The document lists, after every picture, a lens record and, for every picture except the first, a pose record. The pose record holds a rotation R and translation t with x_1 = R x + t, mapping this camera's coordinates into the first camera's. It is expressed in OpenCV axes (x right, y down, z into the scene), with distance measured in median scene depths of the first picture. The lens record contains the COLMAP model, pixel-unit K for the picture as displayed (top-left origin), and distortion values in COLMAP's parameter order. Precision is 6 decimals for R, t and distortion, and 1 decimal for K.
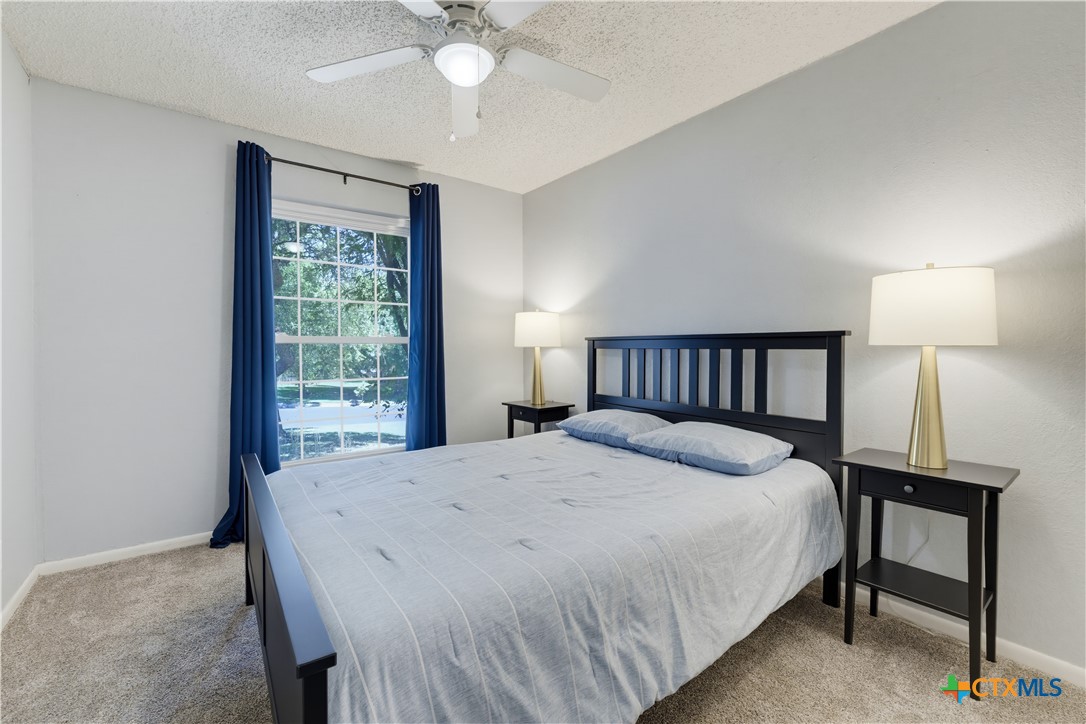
lens RADIAL K [[456.3, 0, 535.8], [0, 456.3, 358.7], [0, 0, 1]] dist [-0.003148, -0.000280]
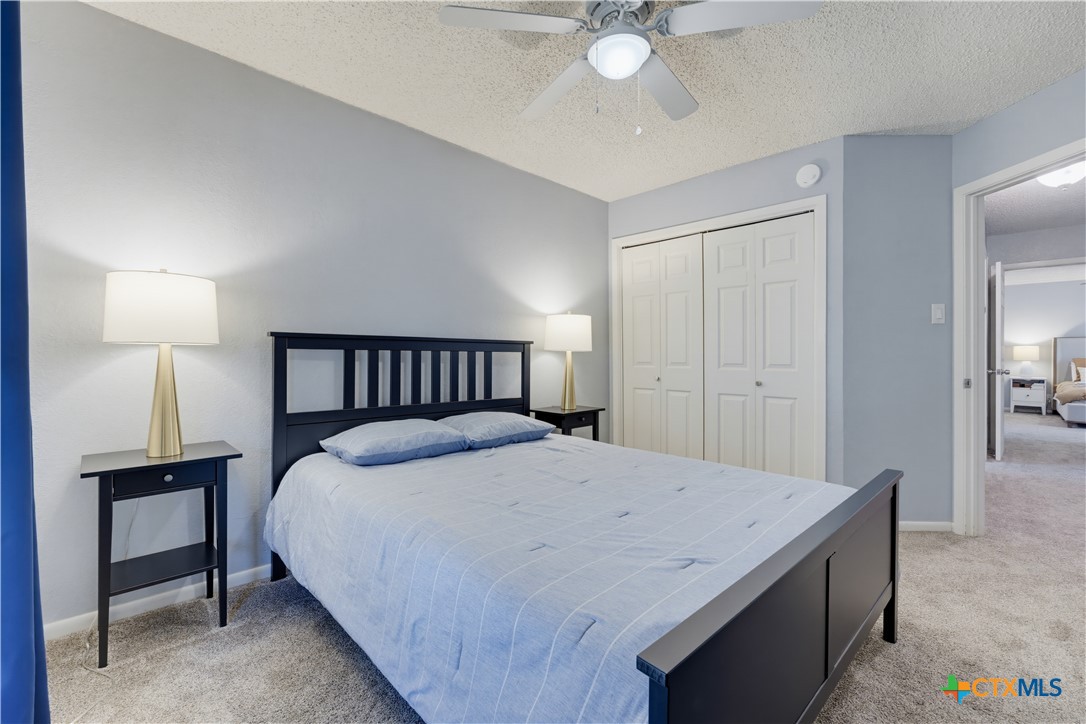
lens RADIAL K [[397.2, 0, 543.0], [0, 397.2, 362.0], [0, 0, 1]] dist [-0.000837, -0.000052]
pose [[-0.052212, -0.028144, 0.998239, -0.534216], [0.008524, 0.999554, 0.028627, -0.016994], [-0.998600, 0.010004, -0.051949, 0.683280]]
